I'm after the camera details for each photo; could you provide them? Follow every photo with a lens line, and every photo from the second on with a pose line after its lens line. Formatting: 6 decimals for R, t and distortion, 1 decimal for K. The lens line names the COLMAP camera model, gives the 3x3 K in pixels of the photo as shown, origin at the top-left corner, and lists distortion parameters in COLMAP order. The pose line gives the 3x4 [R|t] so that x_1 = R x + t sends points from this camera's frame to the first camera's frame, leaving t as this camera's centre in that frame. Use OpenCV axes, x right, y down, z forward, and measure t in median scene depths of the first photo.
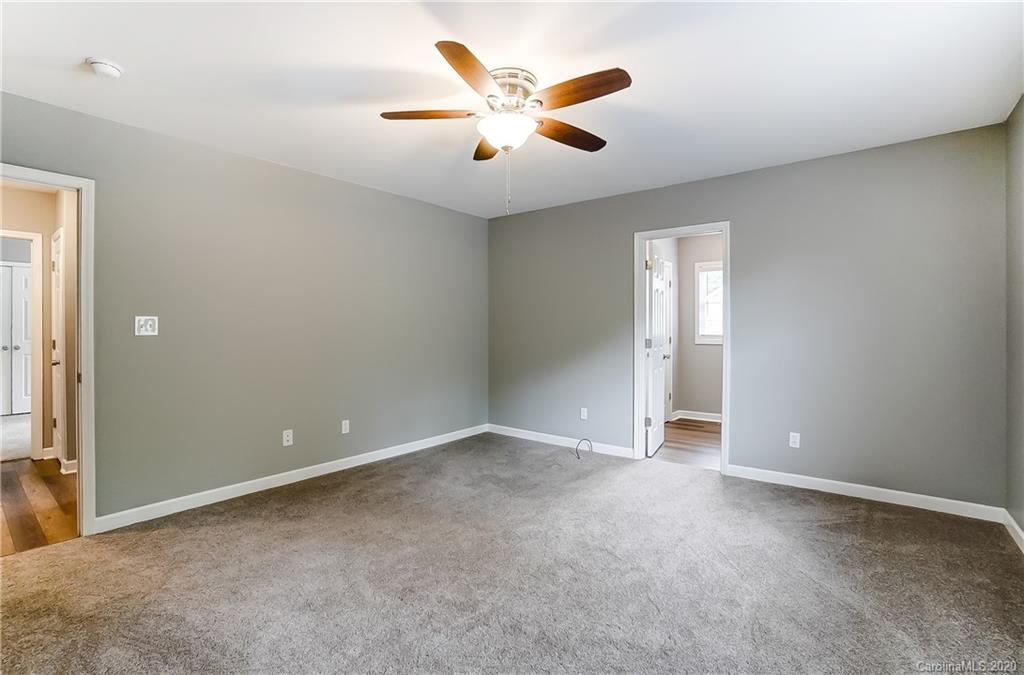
lens RADIAL K [[457.2, 0, 509.9], [0, 457.2, 338.2], [0, 0, 1]] dist [-0.067037, 0.024146]
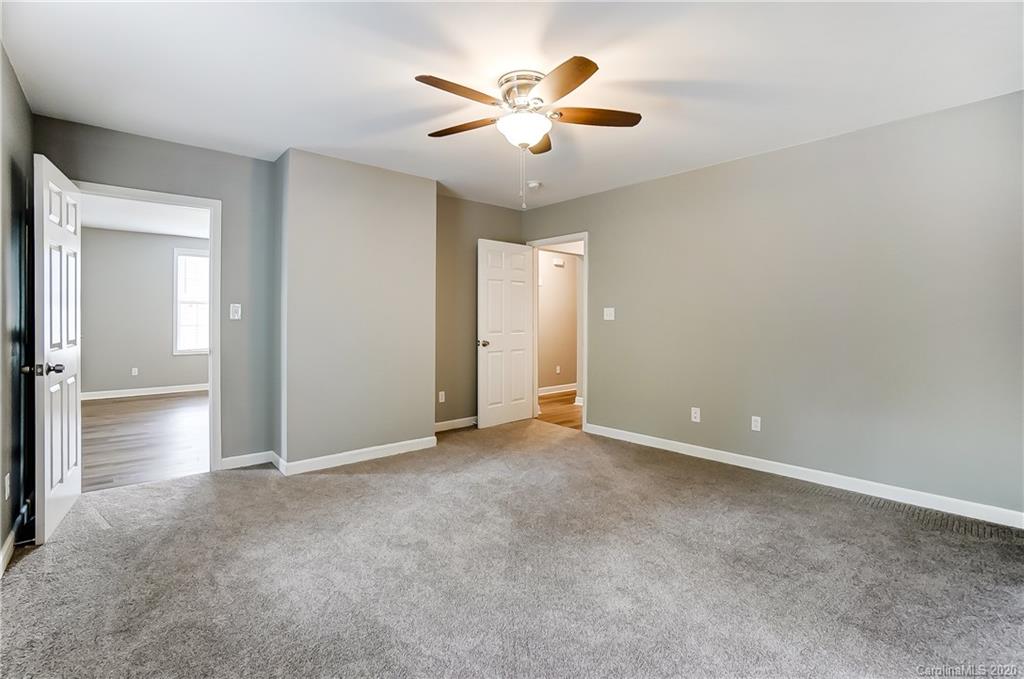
lens RADIAL K [[457.2, 0, 509.9], [0, 457.2, 340.2], [0, 0, 1]] dist [-0.067037, 0.024146]
pose [[-0.175989, 0.035869, -0.983738, 0.730033], [-0.023710, 0.998892, 0.040663, 0.007061], [0.984107, 0.030481, -0.174943, 0.817265]]
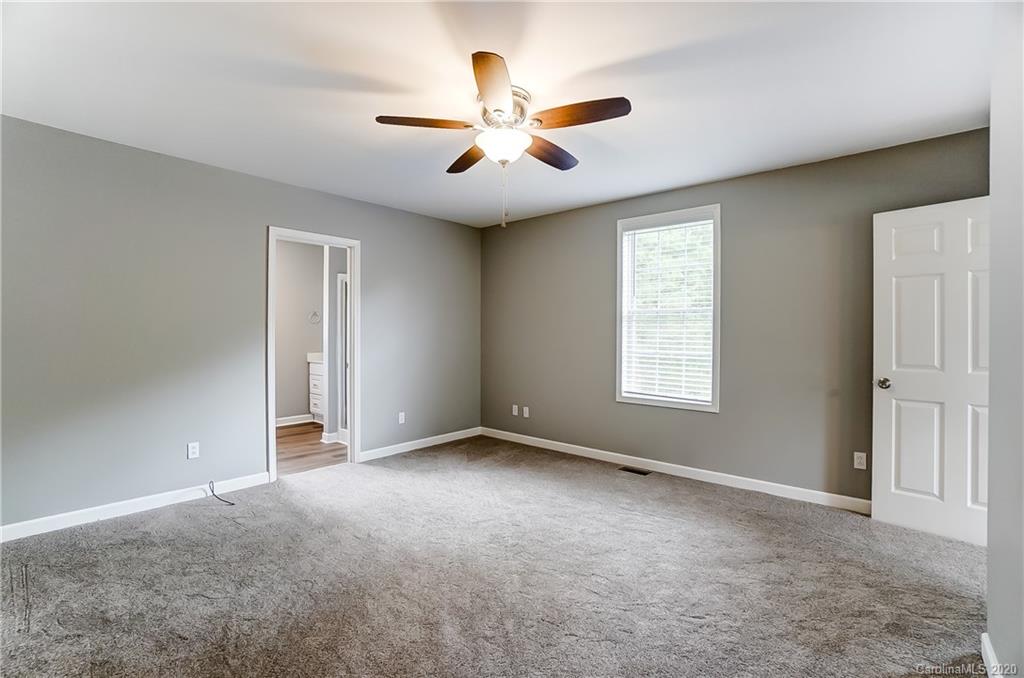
lens RADIAL K [[457.2, 0, 509.9], [0, 457.2, 339.7], [0, 0, 1]] dist [-0.067037, 0.024146]
pose [[0.044333, -0.014990, 0.998904, -0.742543], [0.015496, 0.999777, 0.014315, -0.016713], [-0.998897, 0.014844, 0.044556, 0.661557]]
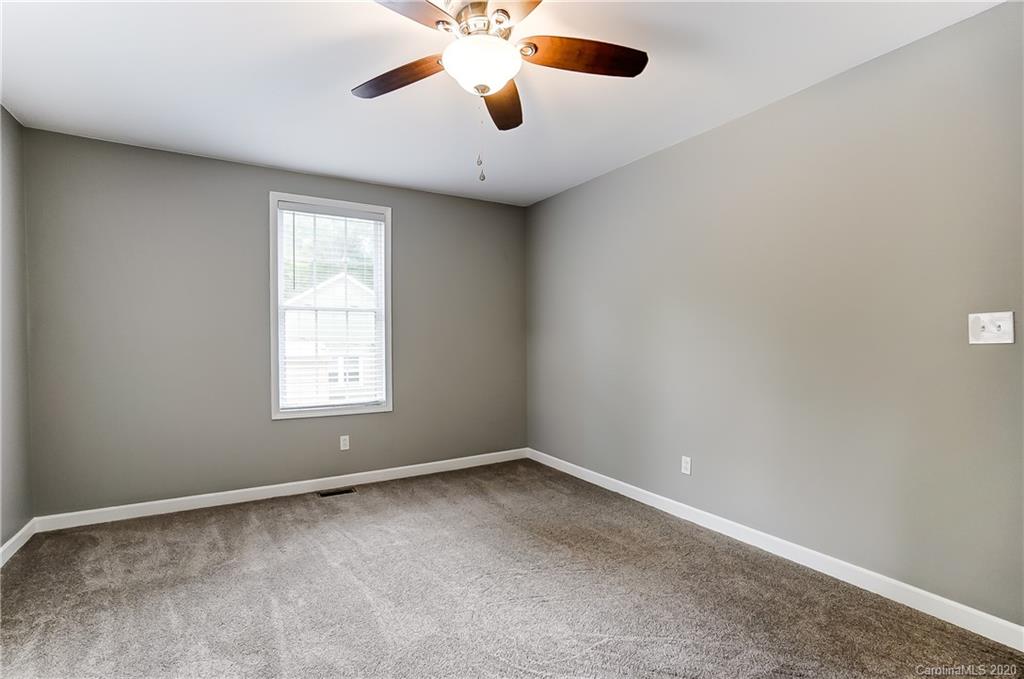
lens RADIAL K [[457.2, 0, 509.9], [0, 457.2, 340.2], [0, 0, 1]] dist [-0.067037, 0.024146]
pose [[-0.932819, 0.000617, 0.360346, -0.295160], [0.010903, 0.999589, 0.026511, -0.018805], [-0.360181, 0.028659, -0.932442, 1.177262]]
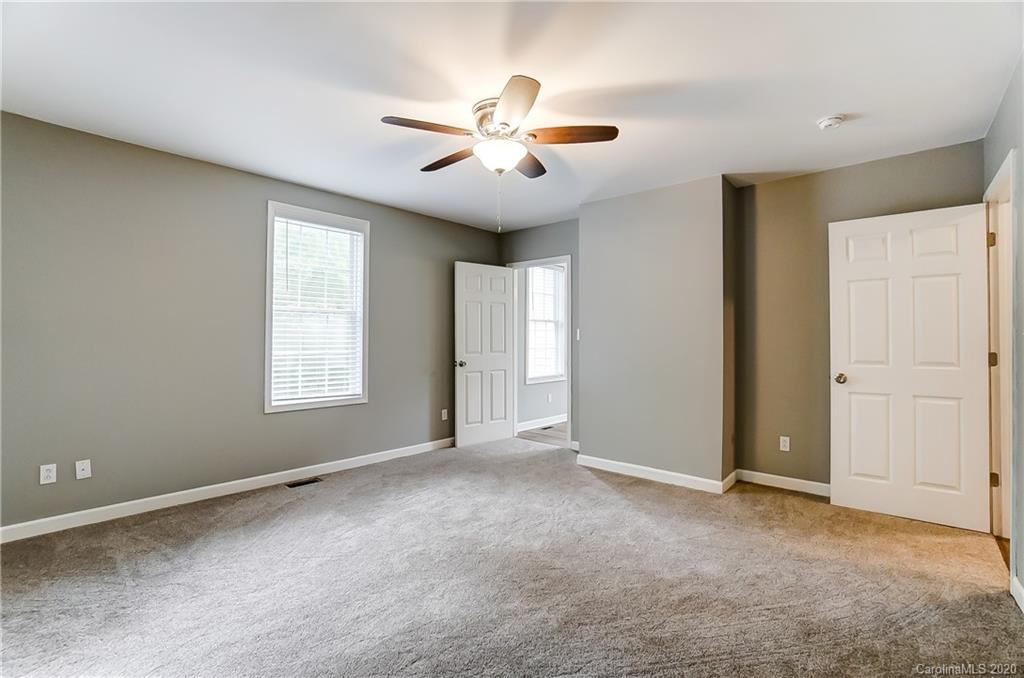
lens RADIAL K [[457.2, 0, 509.9], [0, 457.2, 339.7], [0, 0, 1]] dist [-0.067037, 0.024146]
pose [[-0.998193, -0.005441, 0.059846, -0.070397], [-0.003985, 0.999694, 0.024421, -0.024415], [-0.059961, 0.024138, -0.997909, 1.482114]]
